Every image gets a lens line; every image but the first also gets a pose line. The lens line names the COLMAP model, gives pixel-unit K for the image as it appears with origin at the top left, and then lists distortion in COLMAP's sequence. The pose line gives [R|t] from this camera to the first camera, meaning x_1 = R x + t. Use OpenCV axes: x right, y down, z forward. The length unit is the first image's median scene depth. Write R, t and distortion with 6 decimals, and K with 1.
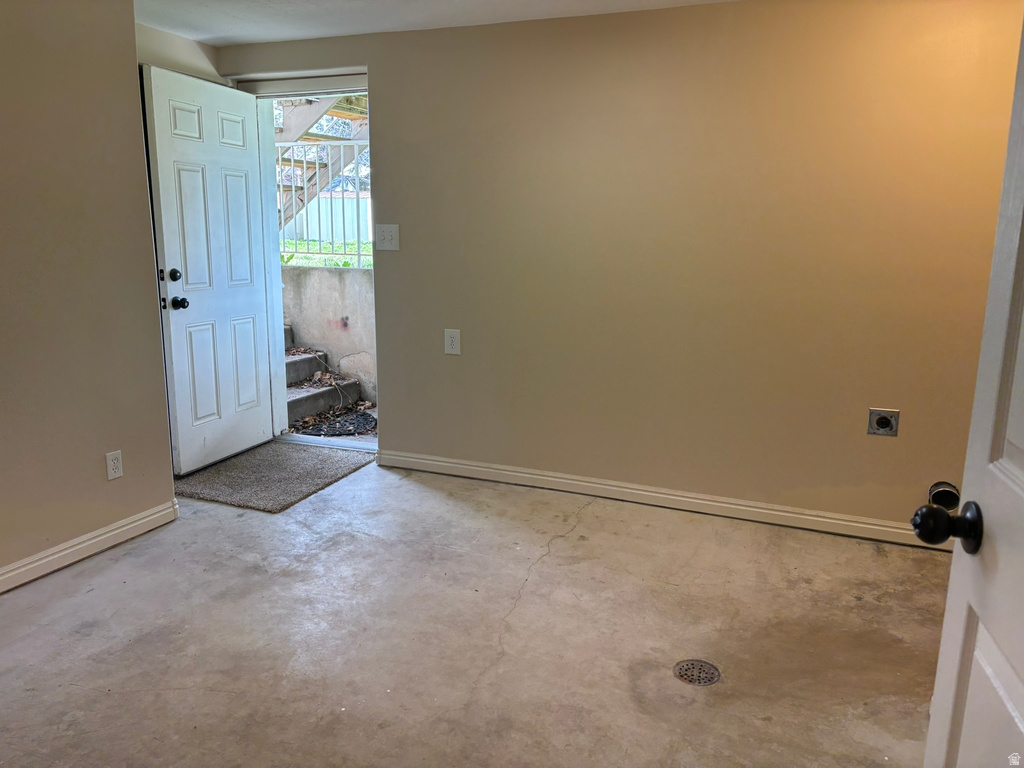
lens RADIAL K [[772.4, 0, 519.4], [0, 772.4, 381.6], [0, 0, 1]] dist [0.036398, -0.041603]
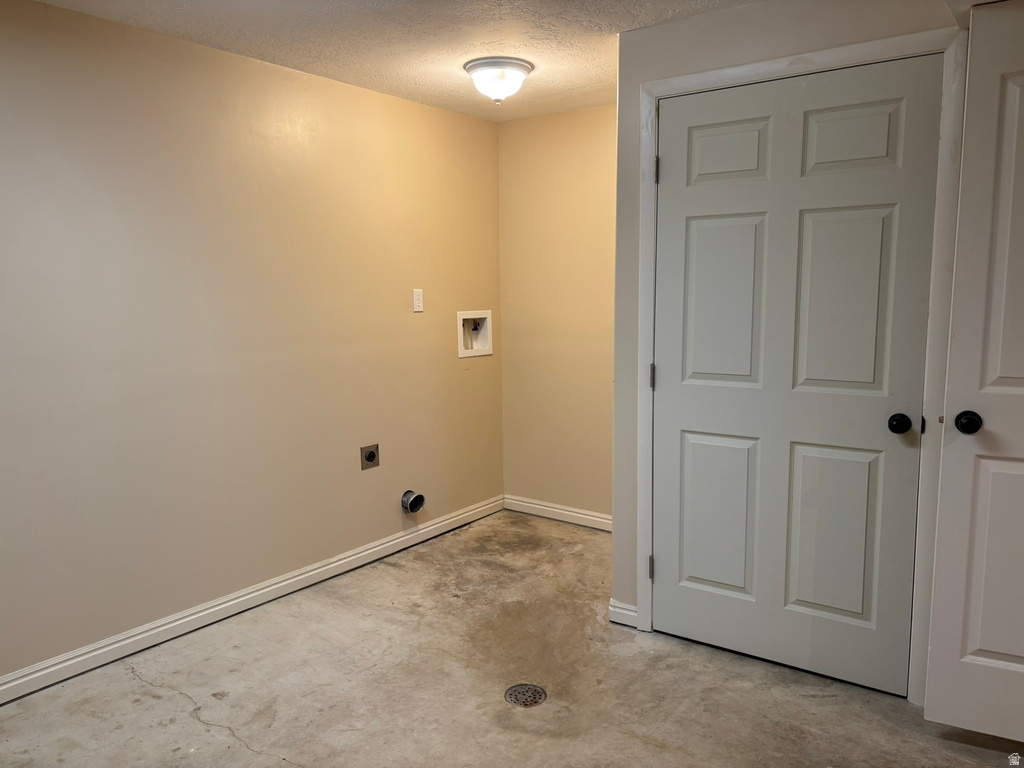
lens RADIAL K [[772.4, 0, 518.5], [0, 772.4, 385.5], [0, 0, 1]] dist [0.036398, -0.041603]
pose [[0.261812, -0.151002, 0.953233, -0.592901], [0.206787, 0.973524, 0.097421, -0.124945], [-0.942705, 0.171610, 0.286105, 0.492634]]
